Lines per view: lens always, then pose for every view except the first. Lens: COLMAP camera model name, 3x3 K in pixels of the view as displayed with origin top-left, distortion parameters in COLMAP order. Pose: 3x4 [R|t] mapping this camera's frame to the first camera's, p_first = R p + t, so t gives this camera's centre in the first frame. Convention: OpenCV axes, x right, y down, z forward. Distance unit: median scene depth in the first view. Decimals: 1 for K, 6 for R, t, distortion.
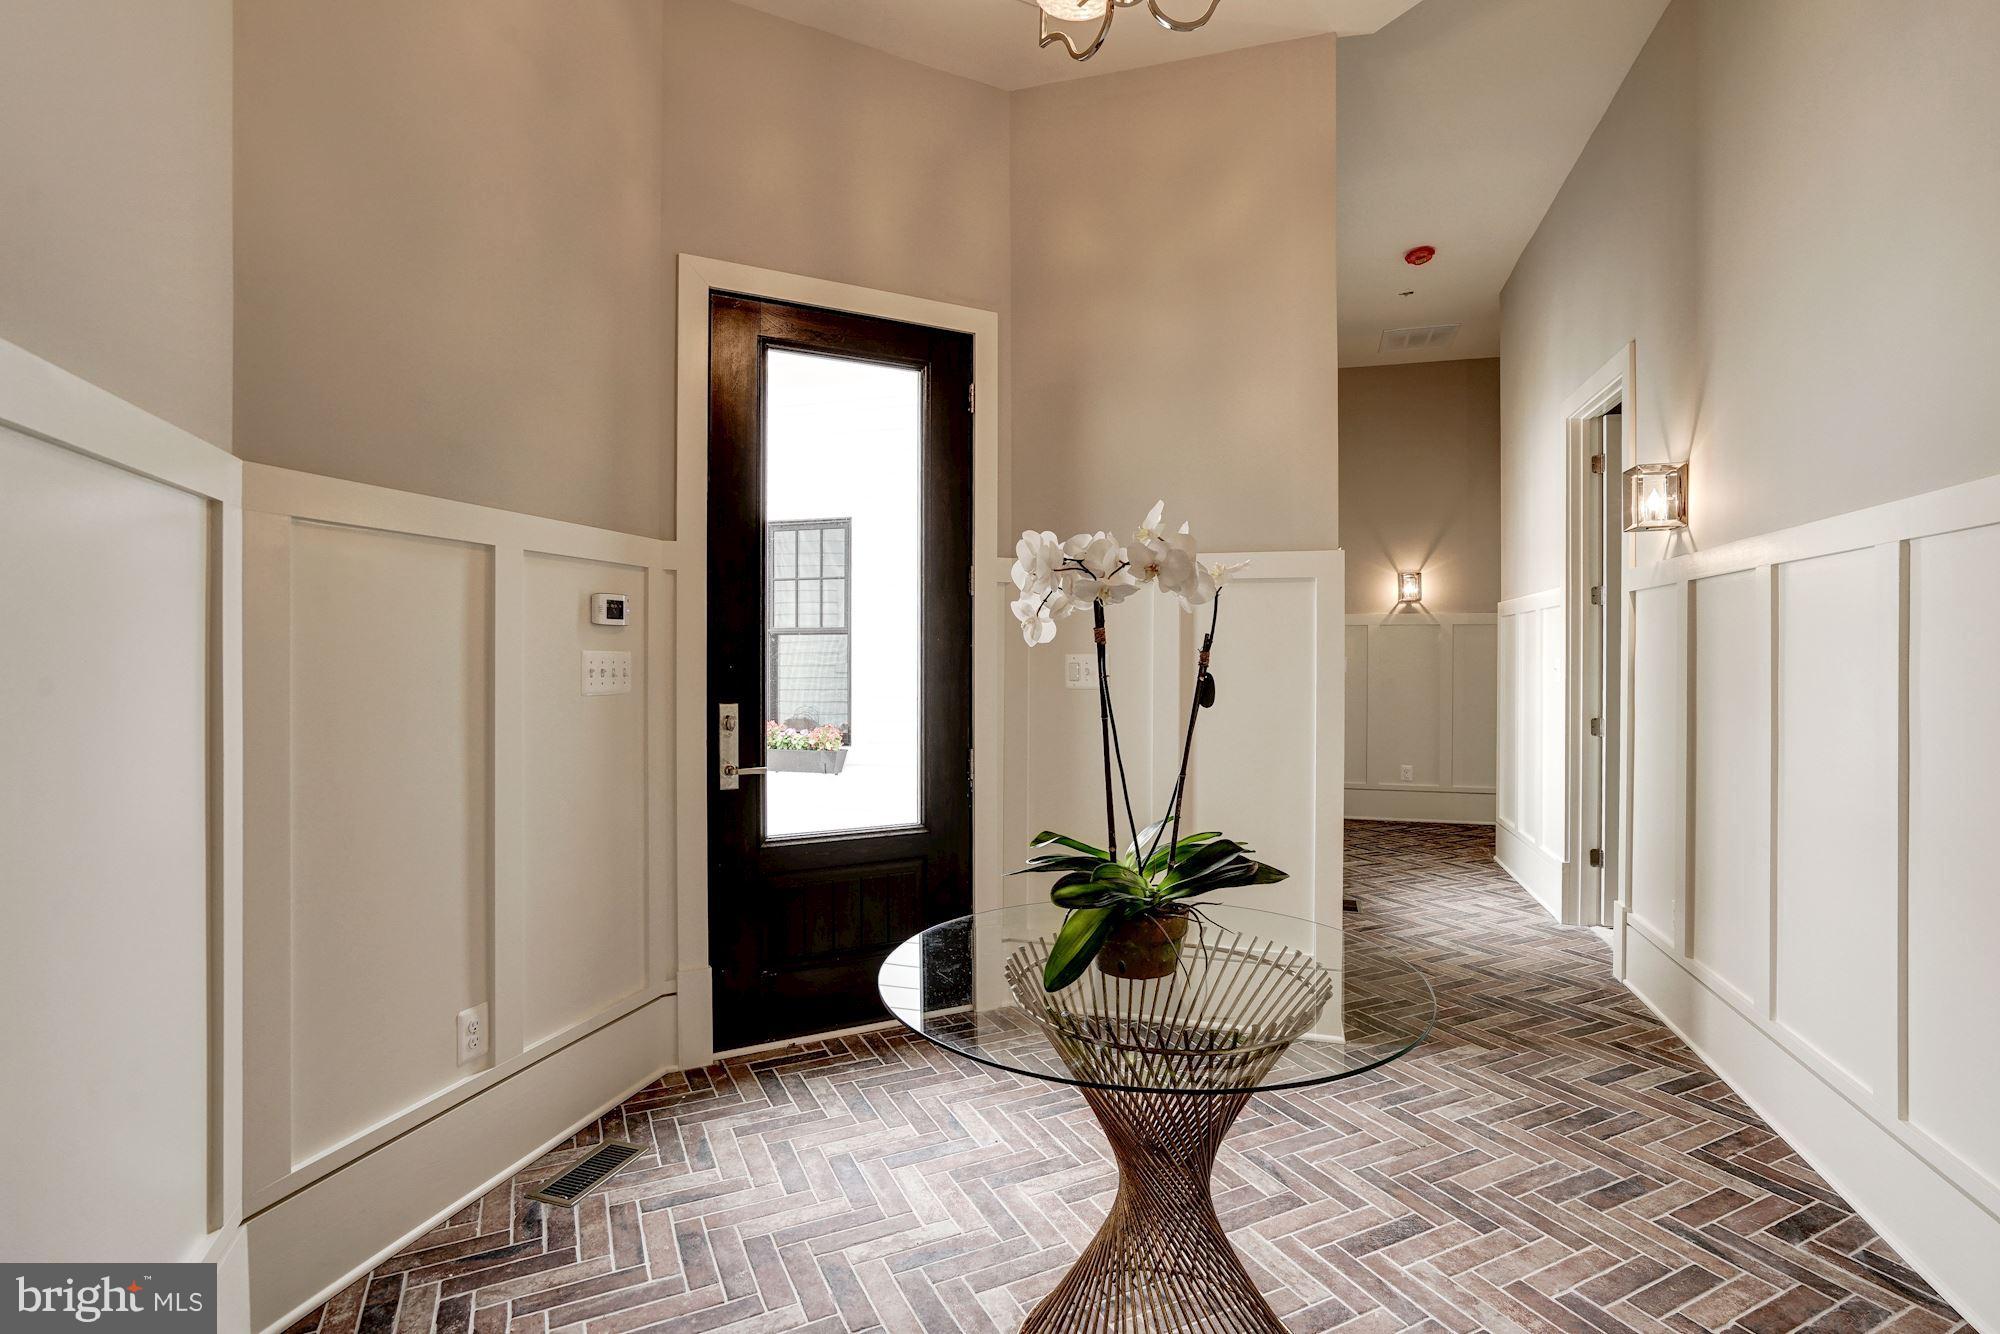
lens RADIAL K [[919.6, 0, 966.3], [0, 919.6, 662.0], [0, 0, 1]] dist [-0.037250, 0.018655]
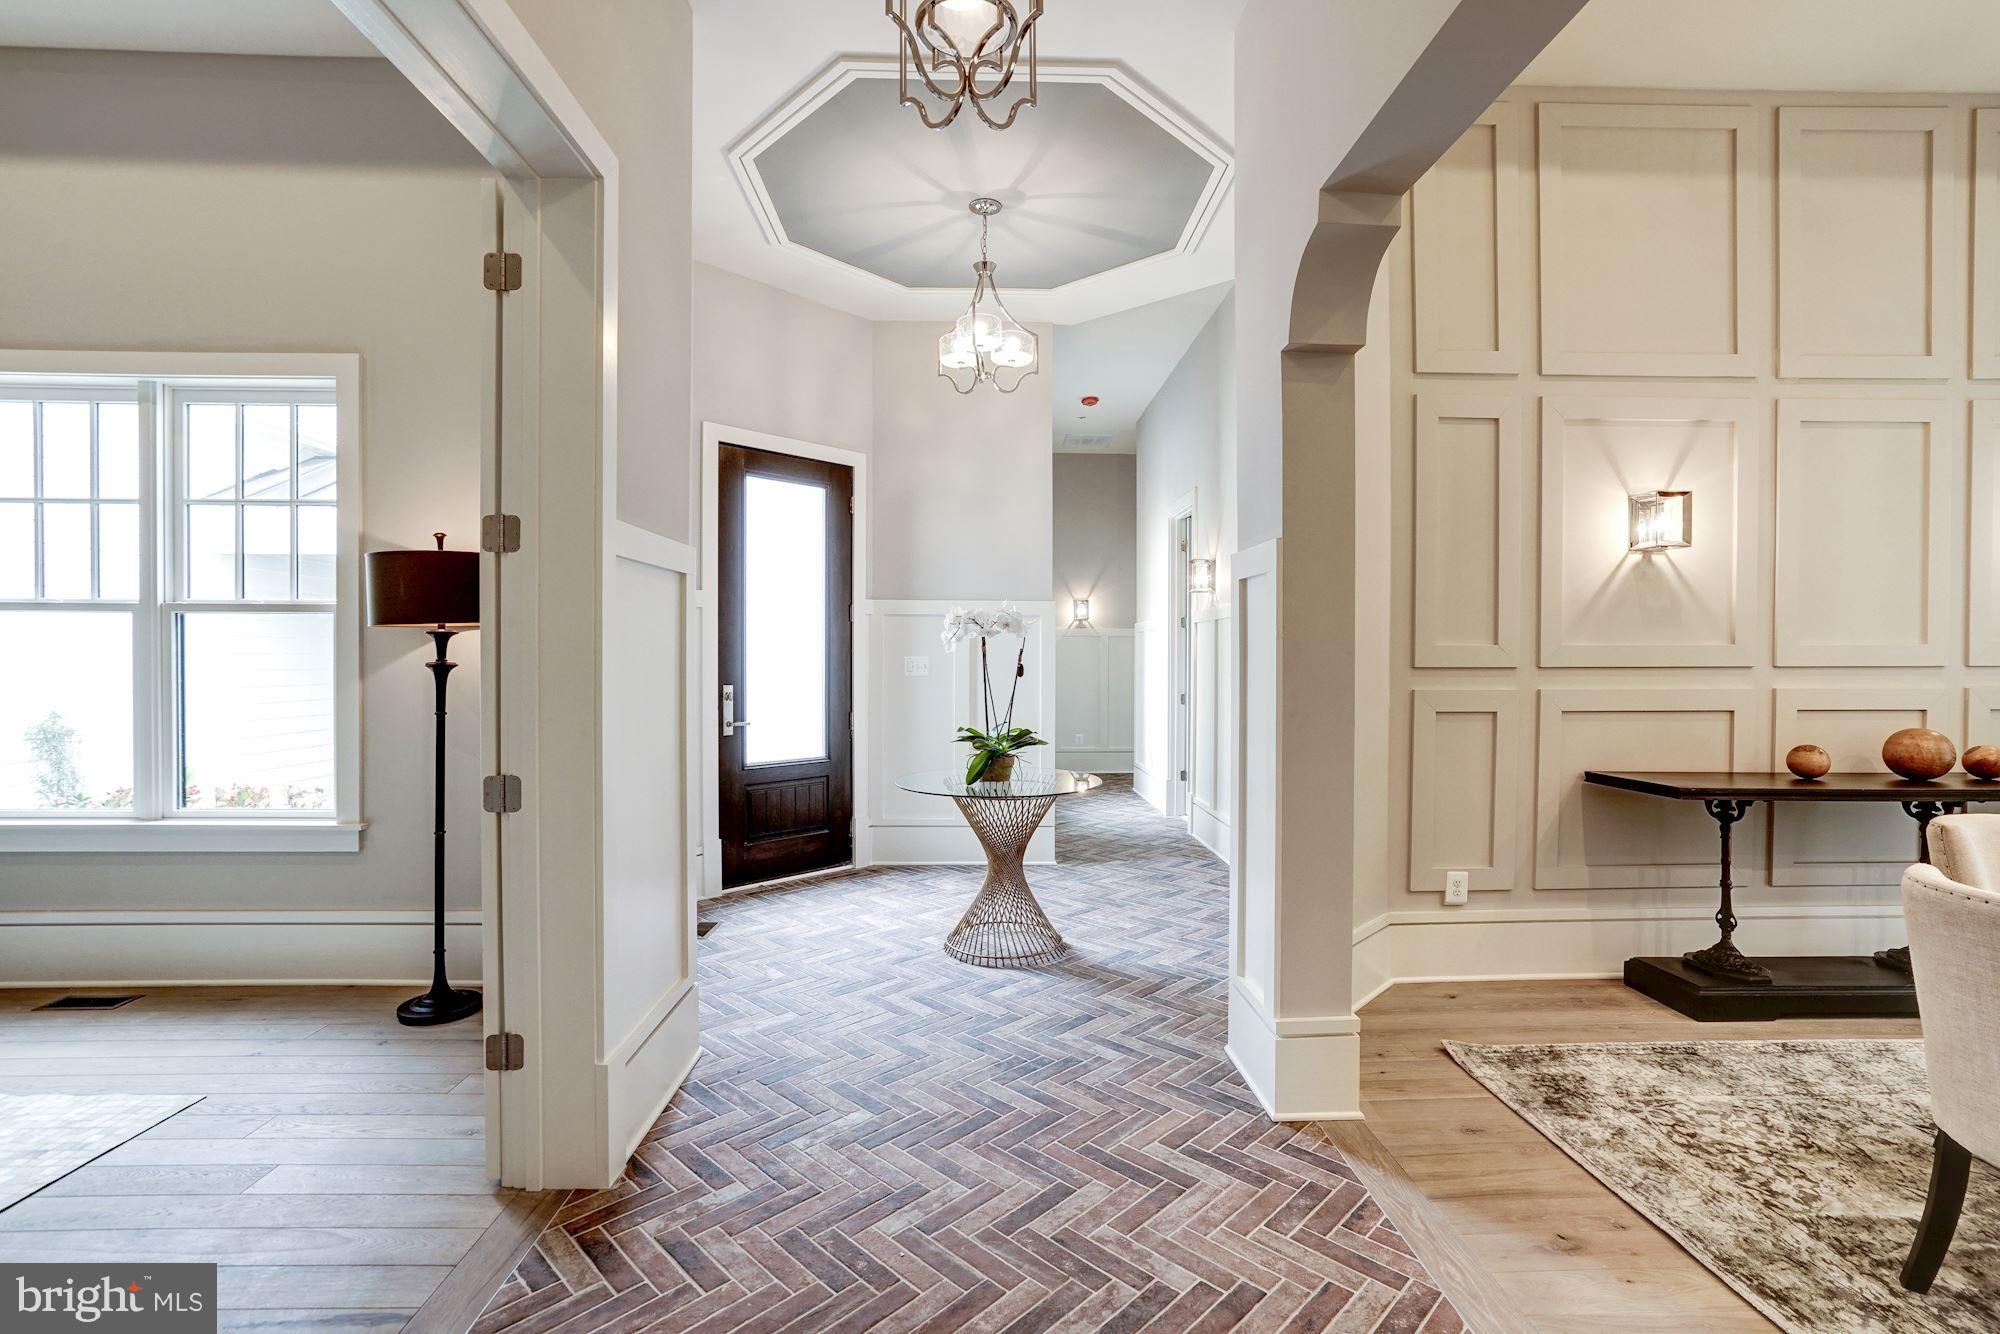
lens RADIAL K [[925.1, 0, 1003.0], [0, 925.1, 665.3], [0, 0, 1]] dist [-0.036671, 0.021266]
pose [[0.930330, -0.001358, 0.366720, -0.398378], [0.000838, 0.999998, 0.001577, 0.006248], [-0.366722, -0.001160, 0.930330, -0.756832]]
